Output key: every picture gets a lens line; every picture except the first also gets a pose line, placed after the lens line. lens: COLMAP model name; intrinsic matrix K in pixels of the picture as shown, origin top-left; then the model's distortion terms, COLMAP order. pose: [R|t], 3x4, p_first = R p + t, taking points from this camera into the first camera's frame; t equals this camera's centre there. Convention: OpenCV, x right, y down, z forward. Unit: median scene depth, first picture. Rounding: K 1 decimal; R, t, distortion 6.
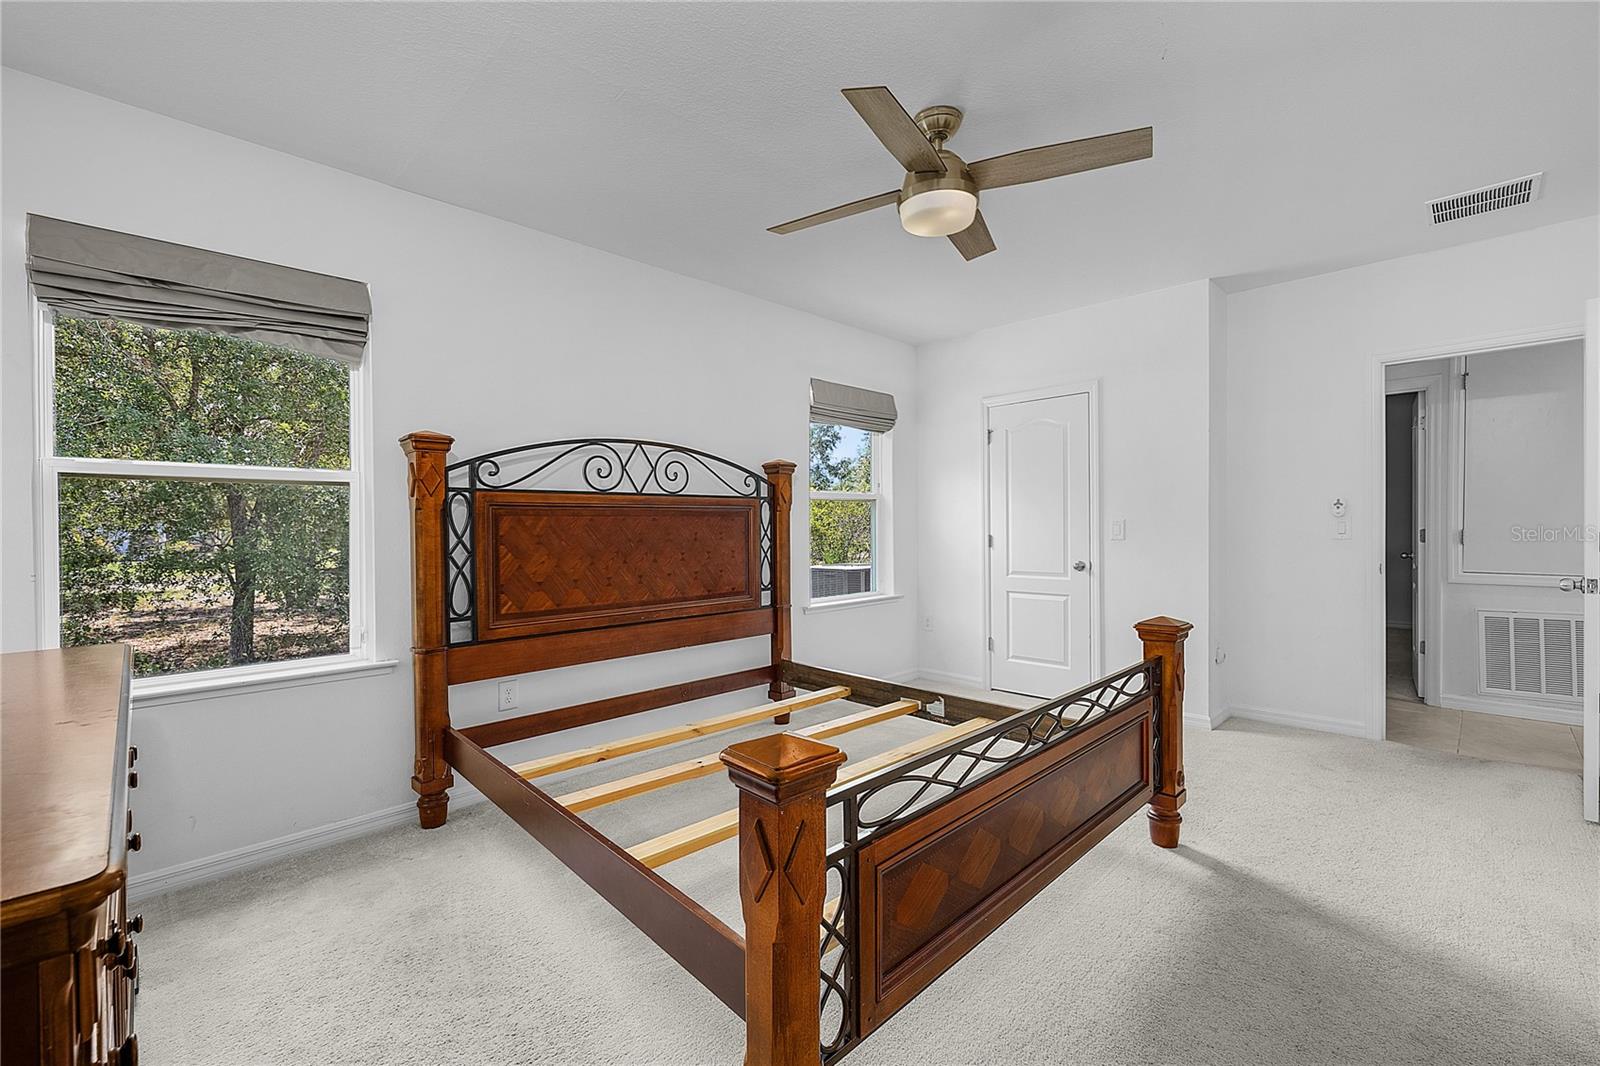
lens RADIAL K [[686.0, 0, 804.4], [0, 686.0, 526.9], [0, 0, 1]] dist [0.002168, 0.001771]
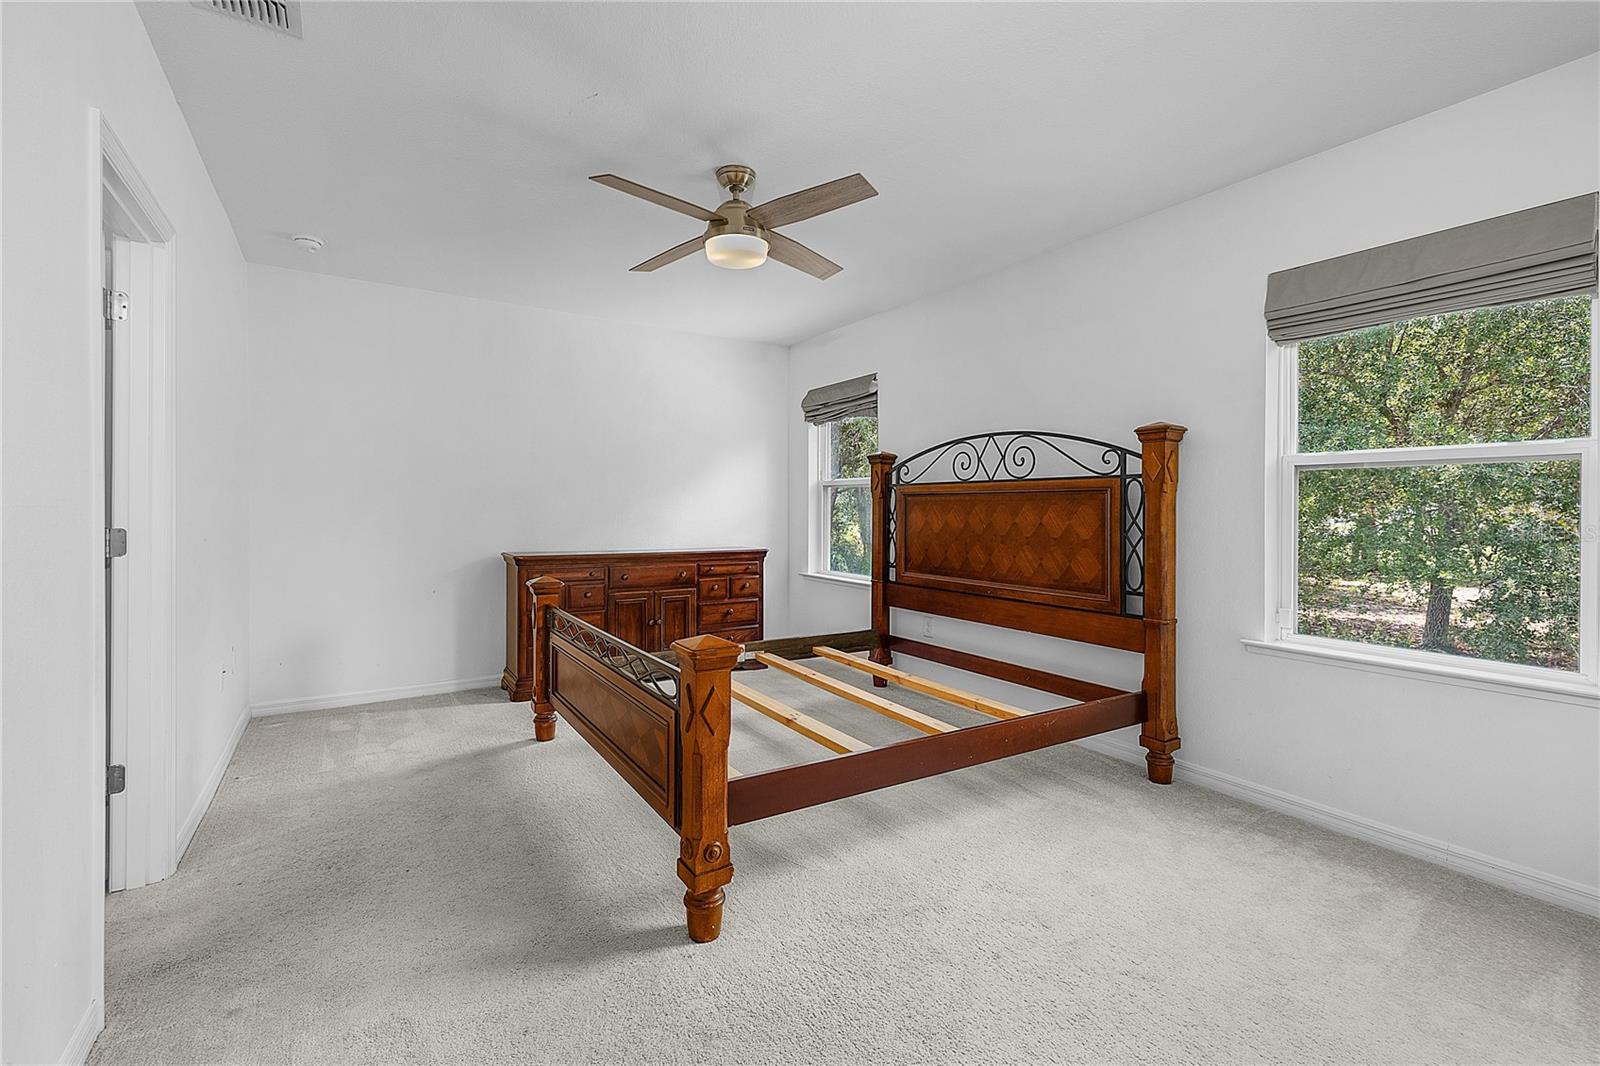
lens RADIAL K [[686.0, 0, 802.2], [0, 686.0, 502.4], [0, 0, 1]] dist [0.002168, 0.001771]
pose [[-0.195915, -0.001430, -0.980620, 0.854126], [-0.005691, 0.999984, -0.000322, -0.010483], [0.980604, 0.005518, -0.195920, 0.857627]]
